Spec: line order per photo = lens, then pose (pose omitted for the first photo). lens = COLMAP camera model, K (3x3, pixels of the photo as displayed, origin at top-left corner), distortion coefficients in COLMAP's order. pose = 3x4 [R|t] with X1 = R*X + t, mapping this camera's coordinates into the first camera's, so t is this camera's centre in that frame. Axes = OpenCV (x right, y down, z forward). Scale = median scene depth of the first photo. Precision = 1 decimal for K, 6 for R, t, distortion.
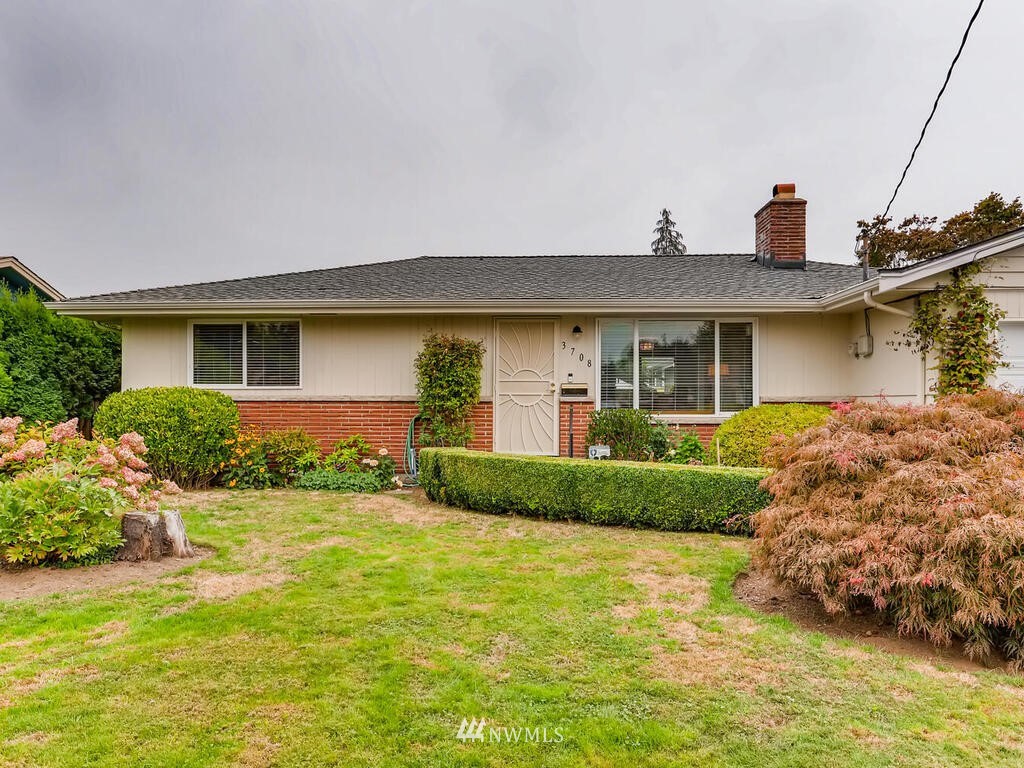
lens RADIAL K [[588.5, 0, 506.4], [0, 588.5, 382.0], [0, 0, 1]] dist [-0.002029, 0.001032]
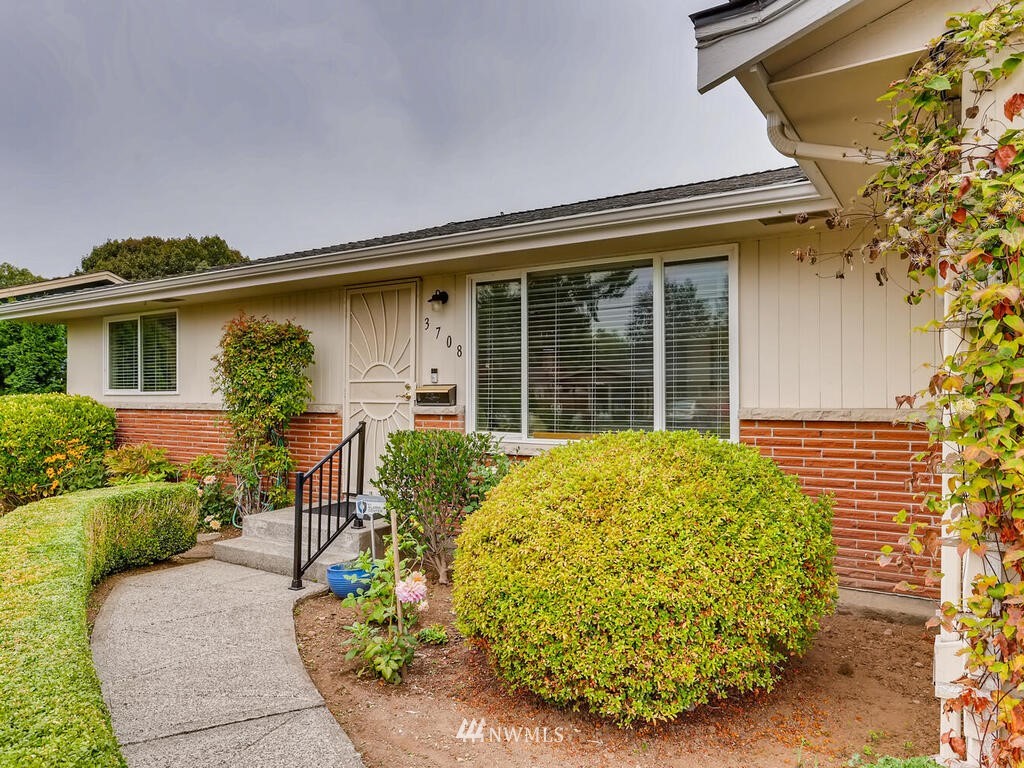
lens RADIAL K [[588.5, 0, 506.4], [0, 588.5, 382.0], [0, 0, 1]] dist [-0.002029, 0.001032]
pose [[0.906450, -0.011667, -0.422151, 0.435842], [0.007036, 0.999897, -0.012526, 0.007921], [0.422254, 0.008384, 0.906439, 0.472477]]
